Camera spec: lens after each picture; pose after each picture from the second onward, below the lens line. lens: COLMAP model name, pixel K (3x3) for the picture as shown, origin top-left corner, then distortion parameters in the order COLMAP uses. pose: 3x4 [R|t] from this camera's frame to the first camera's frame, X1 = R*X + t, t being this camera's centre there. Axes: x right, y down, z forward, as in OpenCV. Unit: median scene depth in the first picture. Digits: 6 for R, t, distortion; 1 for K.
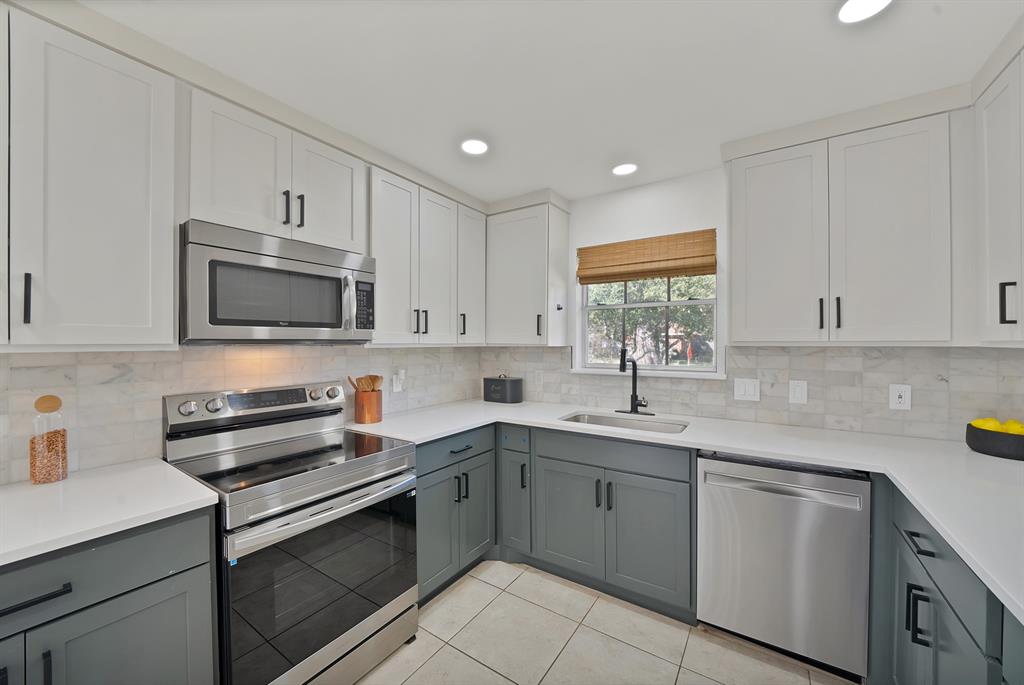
lens RADIAL K [[371.2, 0, 506.8], [0, 371.2, 342.9], [0, 0, 1]] dist [-0.018019, -0.000317]
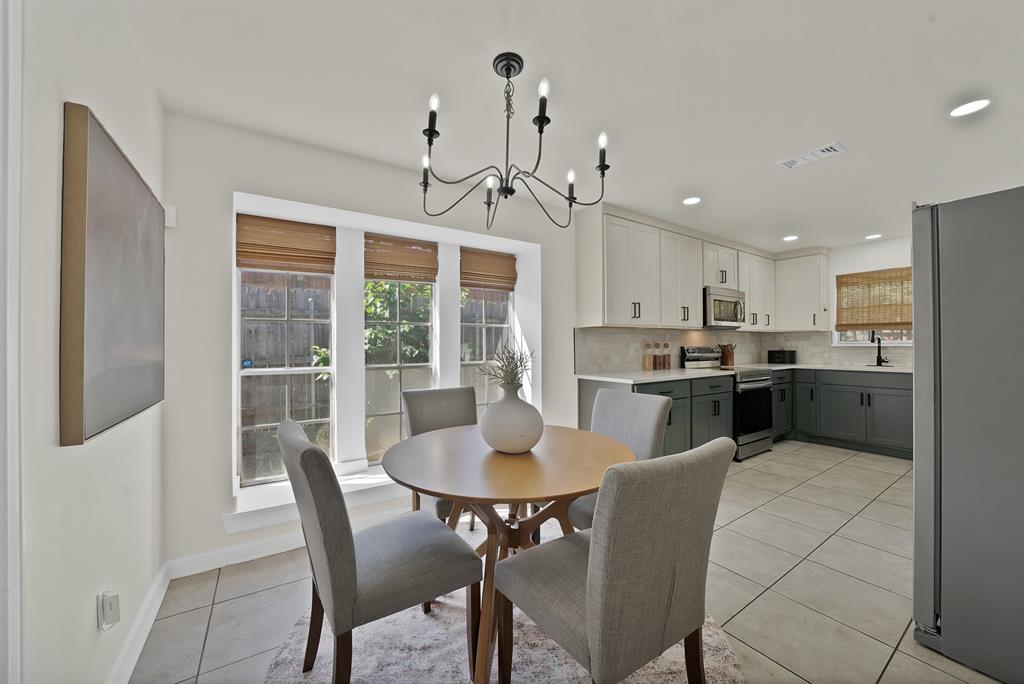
lens RADIAL K [[371.2, 0, 519.0], [0, 371.2, 341.7], [0, 0, 1]] dist [-0.018019, -0.000317]
pose [[0.929184, -0.001635, -0.369615, -0.628070], [-0.000086, 0.999989, -0.004640, 0.074713], [0.369618, 0.004343, 0.929174, -1.299391]]
